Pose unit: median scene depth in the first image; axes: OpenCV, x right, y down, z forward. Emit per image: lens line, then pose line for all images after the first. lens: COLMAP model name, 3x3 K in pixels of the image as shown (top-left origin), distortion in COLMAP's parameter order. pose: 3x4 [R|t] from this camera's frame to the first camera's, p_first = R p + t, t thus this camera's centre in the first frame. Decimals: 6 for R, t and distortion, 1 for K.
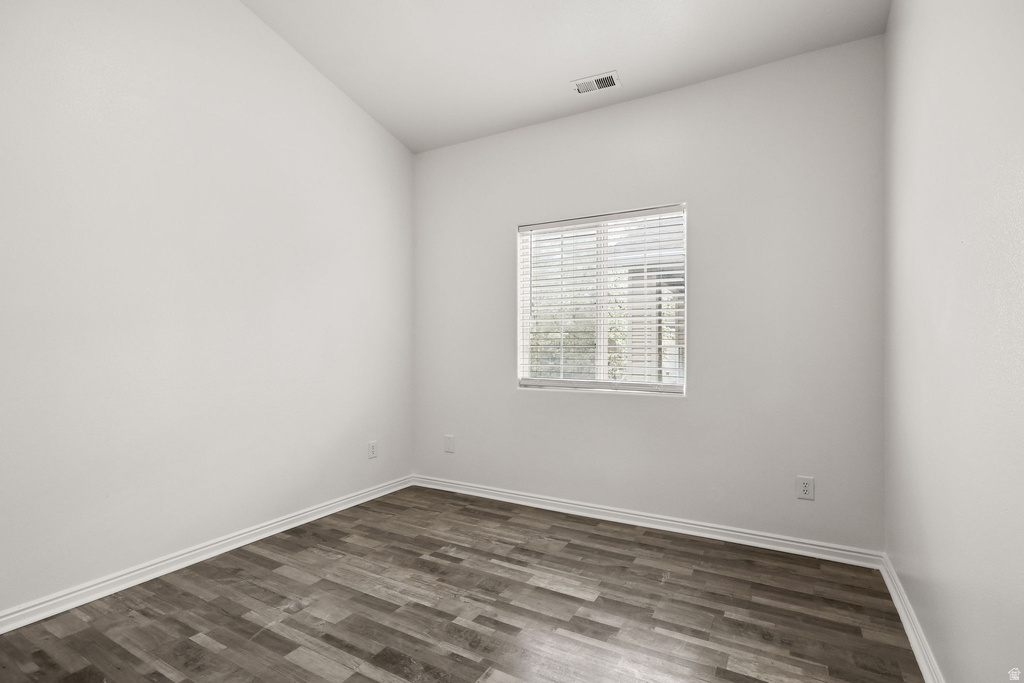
lens RADIAL K [[493.9, 0, 507.3], [0, 493.9, 343.7], [0, 0, 1]] dist [0.001129, 0.000319]
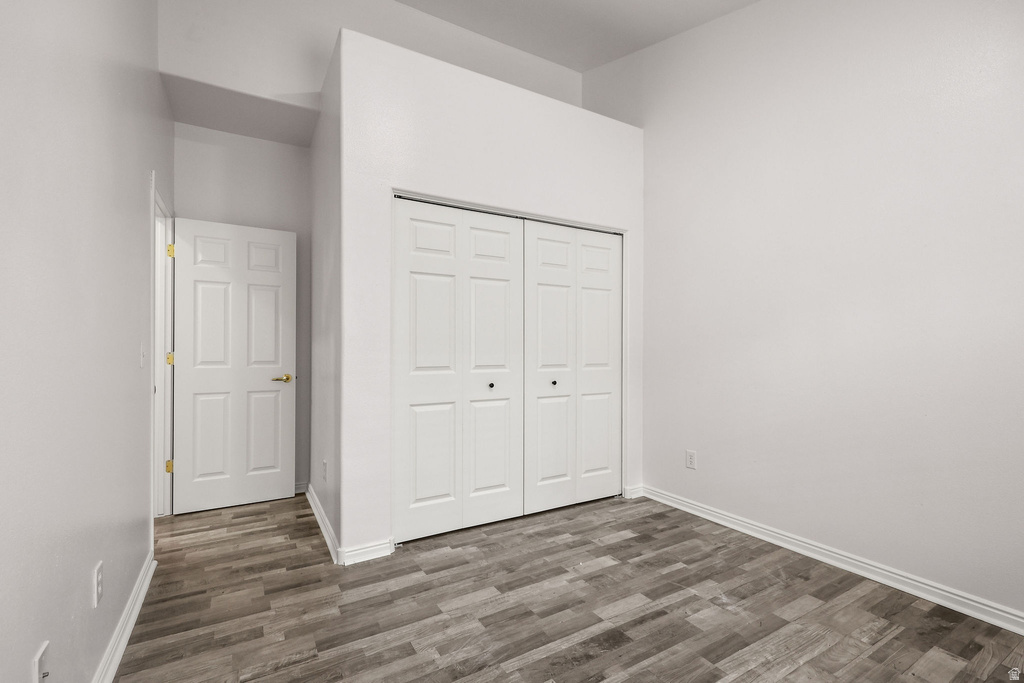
lens RADIAL K [[453.0, 0, 510.6], [0, 453.0, 345.3], [0, 0, 1]] dist [-0.000221, -0.000200]
pose [[-0.488011, -0.006547, -0.872813, 0.638712], [0.002010, 0.999961, -0.008624, -0.003092], [0.872835, -0.005963, -0.487978, 1.097078]]
